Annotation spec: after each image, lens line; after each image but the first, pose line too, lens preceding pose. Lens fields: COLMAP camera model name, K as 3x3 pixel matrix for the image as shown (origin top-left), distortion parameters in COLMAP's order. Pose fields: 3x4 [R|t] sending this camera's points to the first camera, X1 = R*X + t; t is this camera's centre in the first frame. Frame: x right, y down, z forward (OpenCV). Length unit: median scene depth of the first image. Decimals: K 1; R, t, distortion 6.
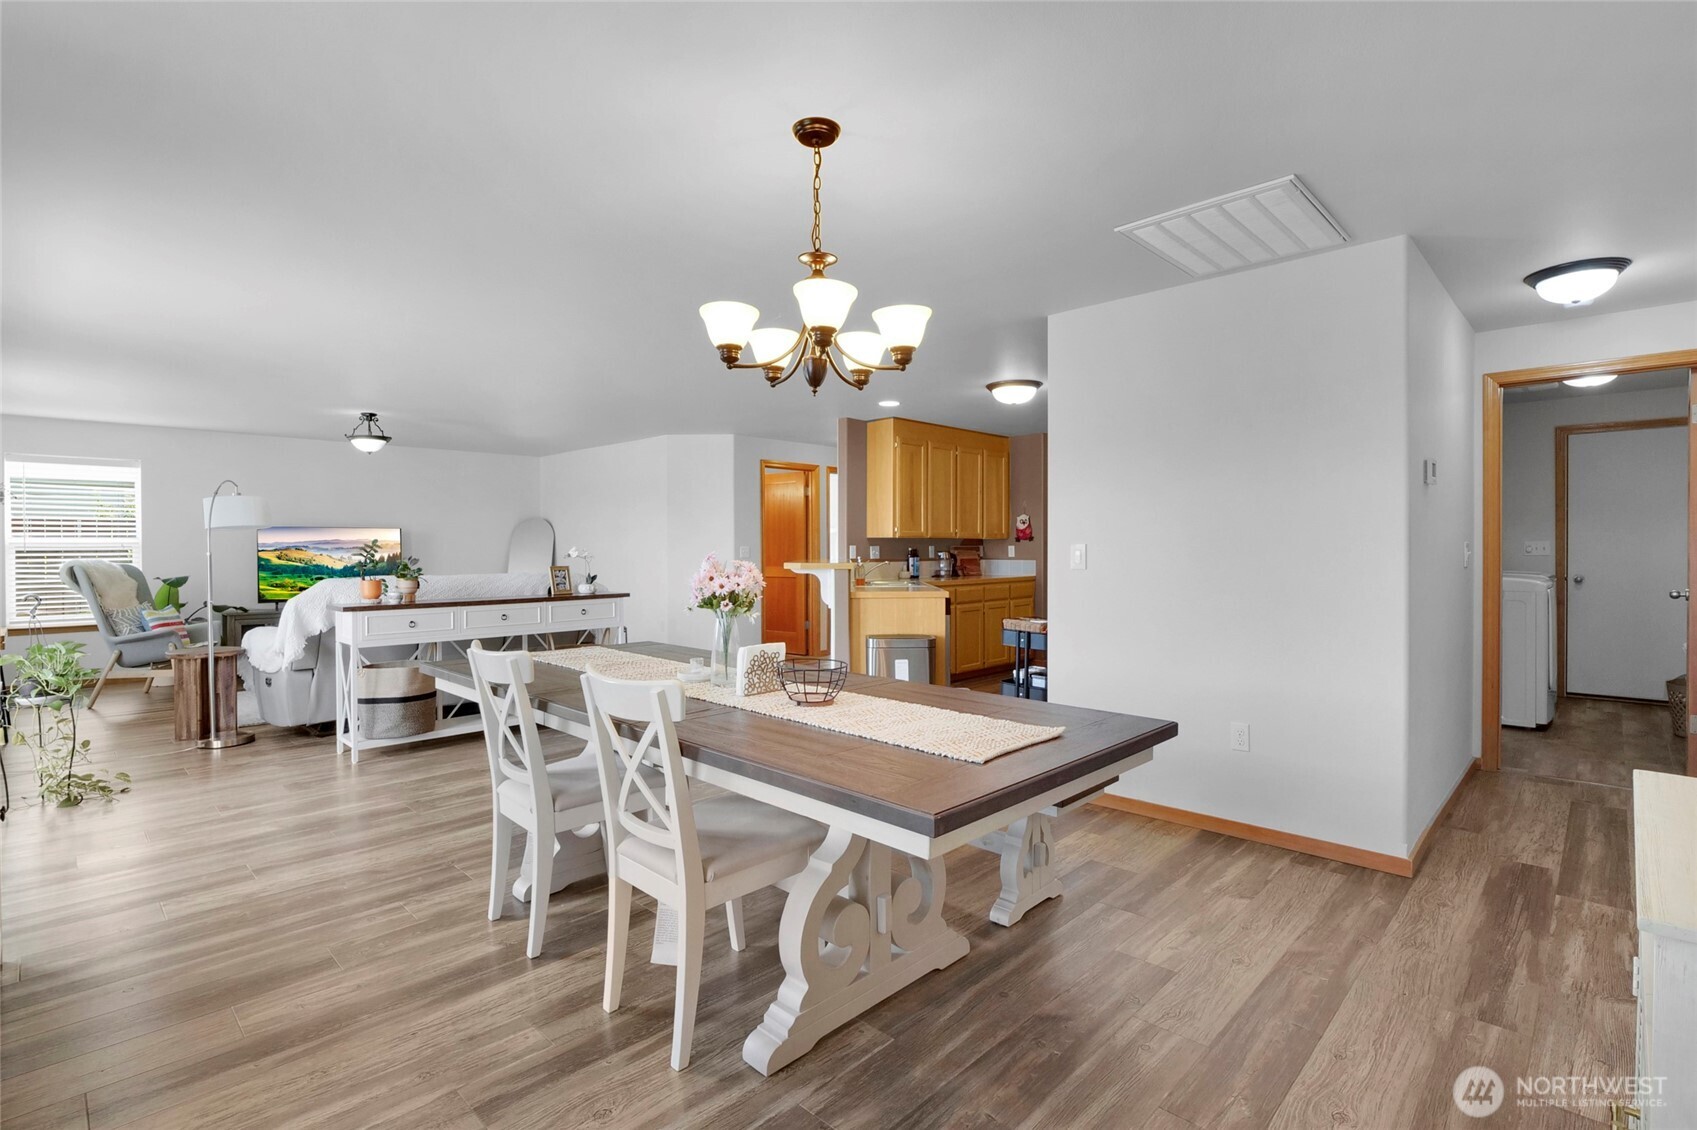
lens RADIAL K [[772.9, 0, 842.7], [0, 772.9, 546.7], [0, 0, 1]] dist [-0.000760, -0.000153]
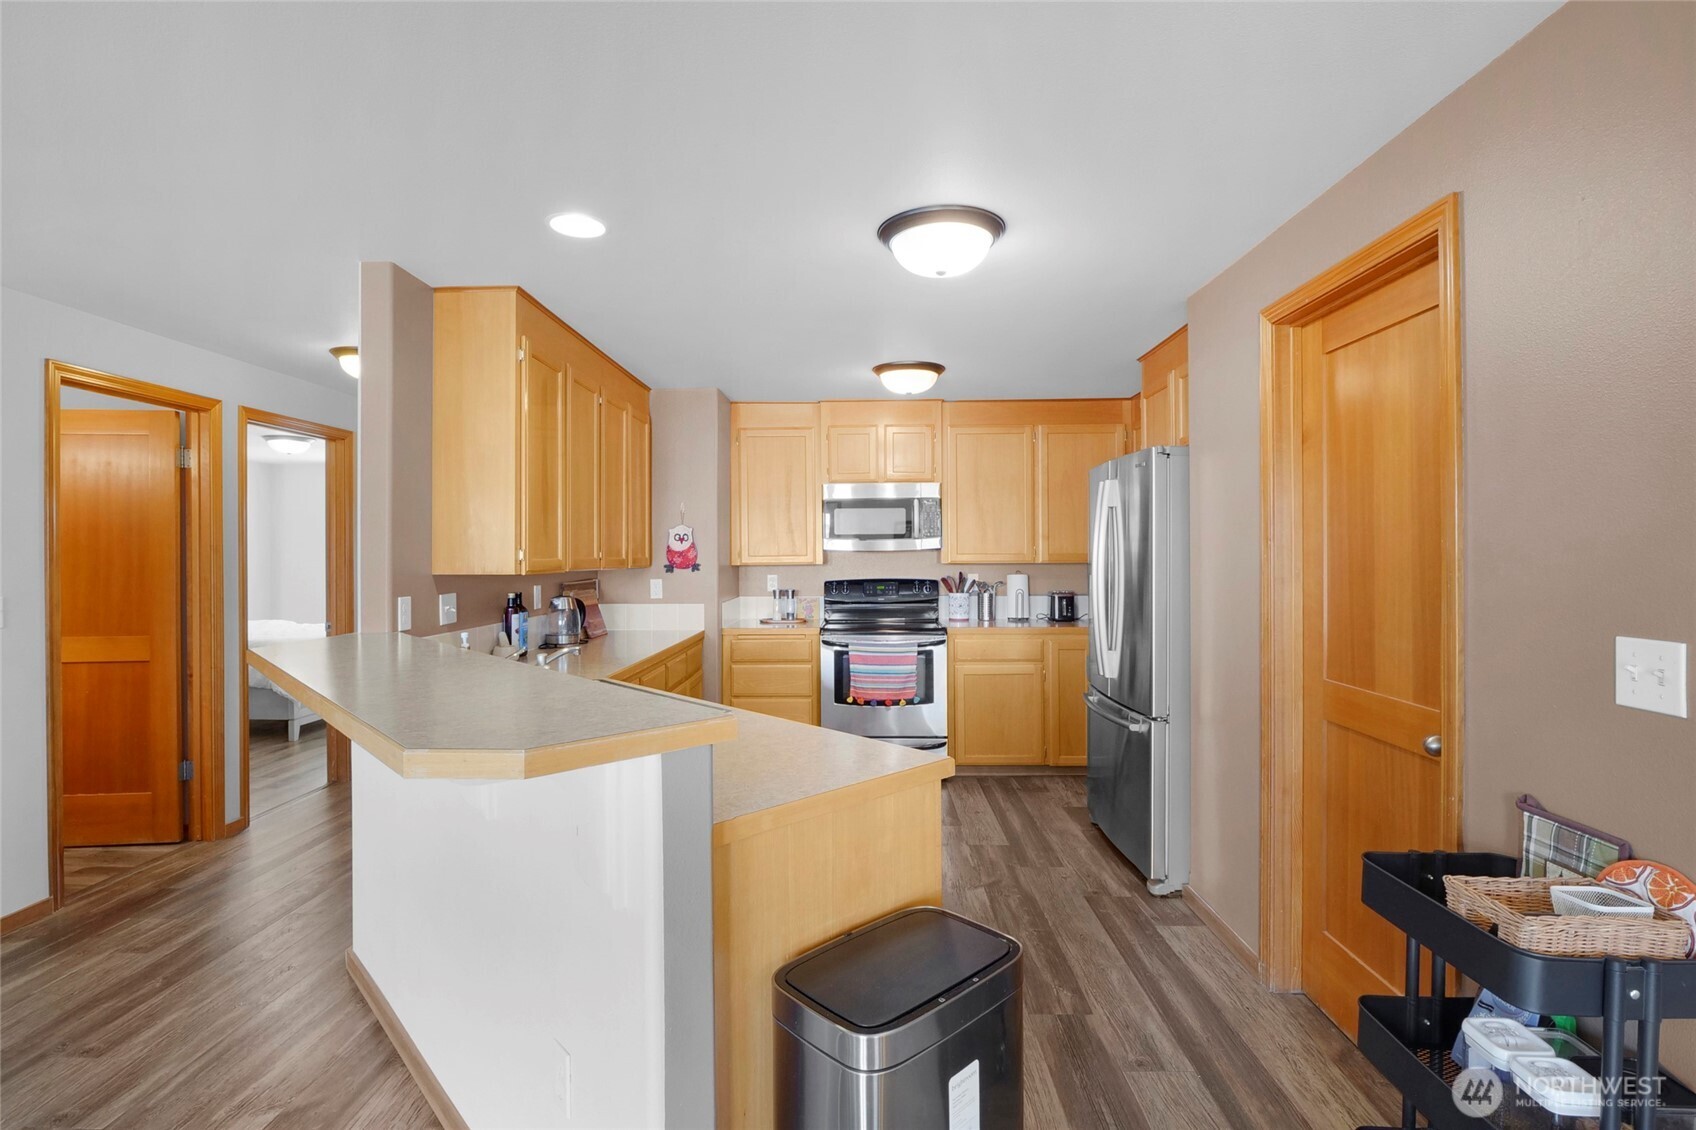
lens RADIAL K [[806.2, 0, 848.6], [0, 806.2, 550.5], [0, 0, 1]] dist [-0.017077, 0.000934]
pose [[0.731100, -0.000139, 0.682270, -0.089668], [0.004675, 0.999978, -0.004807, -0.019625], [-0.682254, 0.006704, 0.731084, 0.490155]]
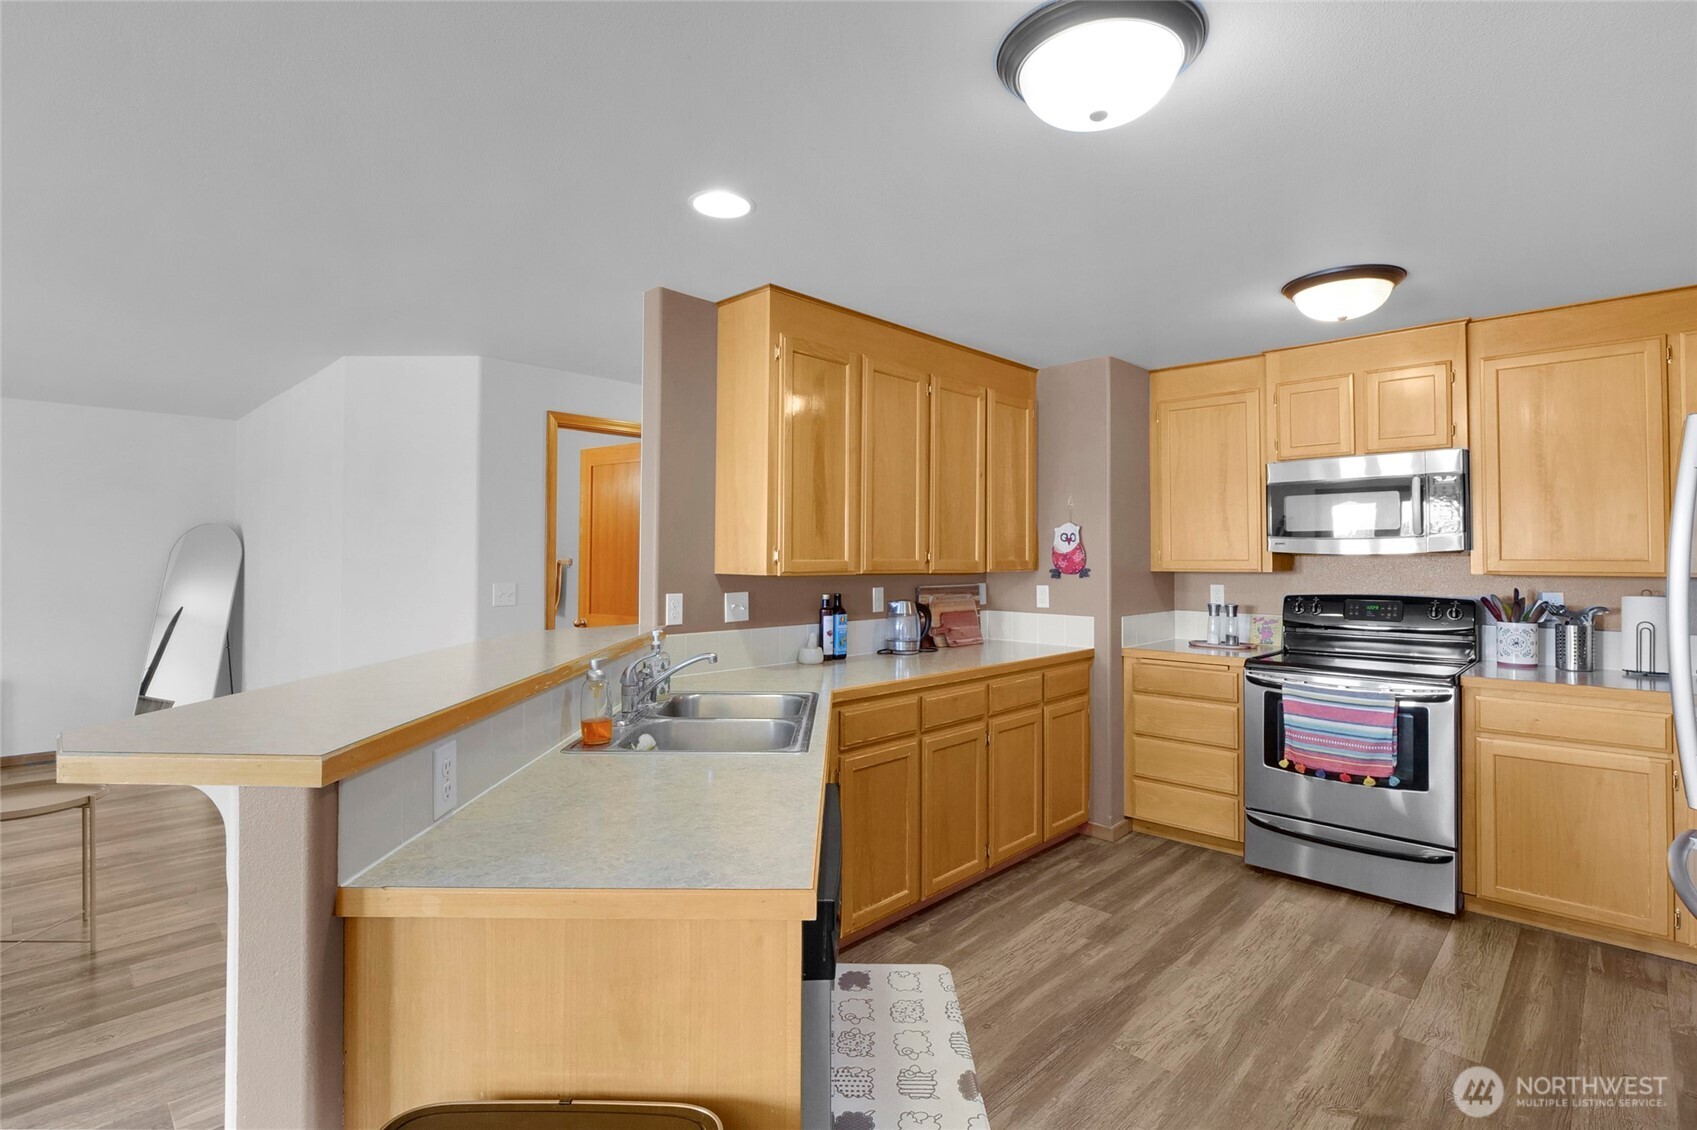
lens RADIAL K [[815.9, 0, 841.1], [0, 815.9, 541.9], [0, 0, 1]] dist [-0.013127, -0.000633]
pose [[0.999989, 0.004705, -0.000772, 0.092559], [-0.004720, 0.999778, -0.020518, -0.018646], [0.000676, 0.020521, 0.999789, 0.495863]]
